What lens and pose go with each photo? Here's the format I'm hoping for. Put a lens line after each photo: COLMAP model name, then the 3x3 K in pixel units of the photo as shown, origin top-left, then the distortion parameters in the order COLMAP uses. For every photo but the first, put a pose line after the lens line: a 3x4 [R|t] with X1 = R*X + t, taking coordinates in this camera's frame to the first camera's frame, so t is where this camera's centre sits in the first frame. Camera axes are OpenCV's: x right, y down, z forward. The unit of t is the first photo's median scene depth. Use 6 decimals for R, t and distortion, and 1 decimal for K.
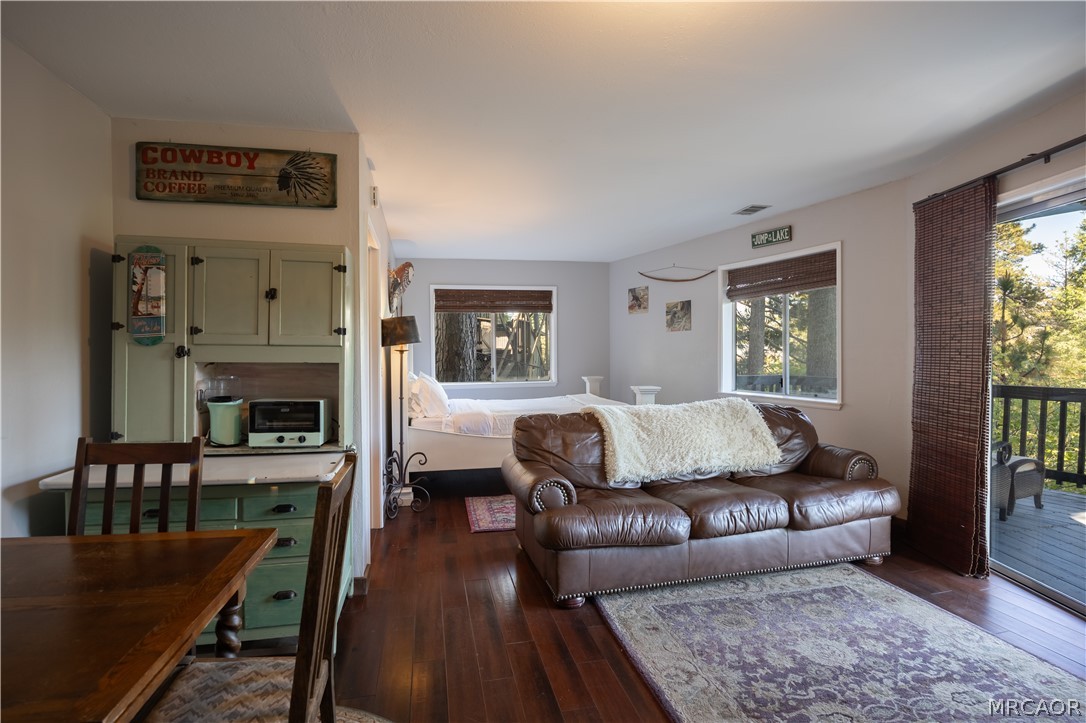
lens RADIAL K [[546.9, 0, 539.9], [0, 546.9, 356.5], [0, 0, 1]] dist [-0.012285, 0.000074]
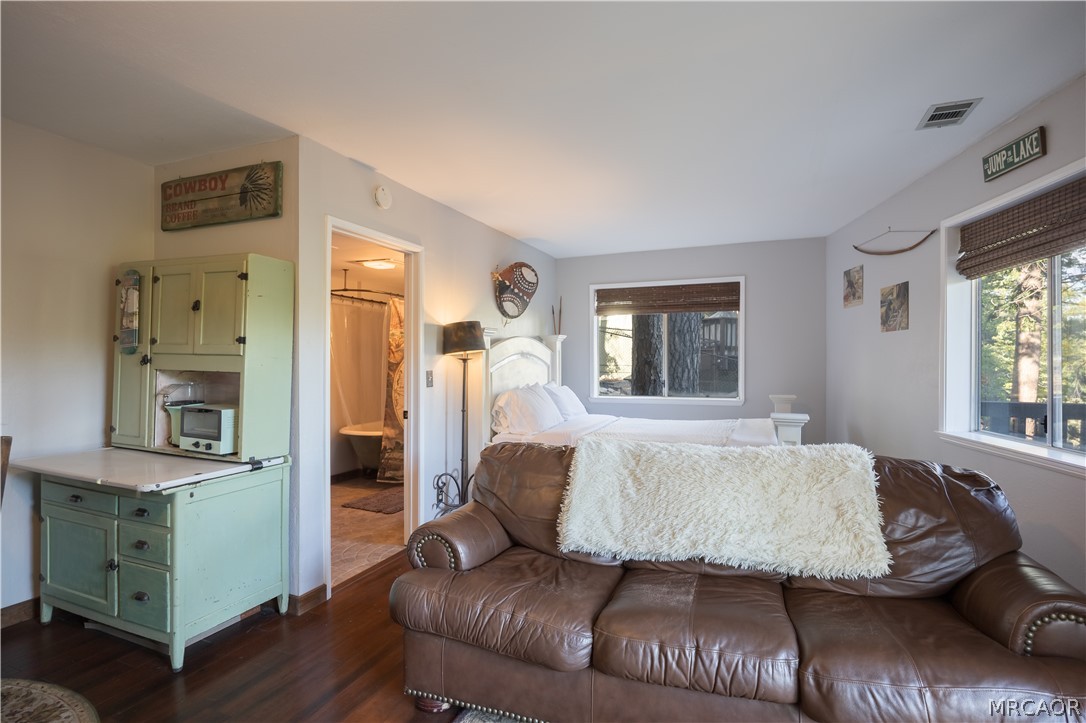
lens RADIAL K [[566.2, 0, 543.2], [0, 566.2, 355.6], [0, 0, 1]] dist [-0.003564, -0.001250]
pose [[0.813286, 0.004452, -0.581848, 0.588519], [-0.011537, 0.999898, -0.008475, -0.014187], [0.581750, 0.013605, 0.813254, 0.430599]]
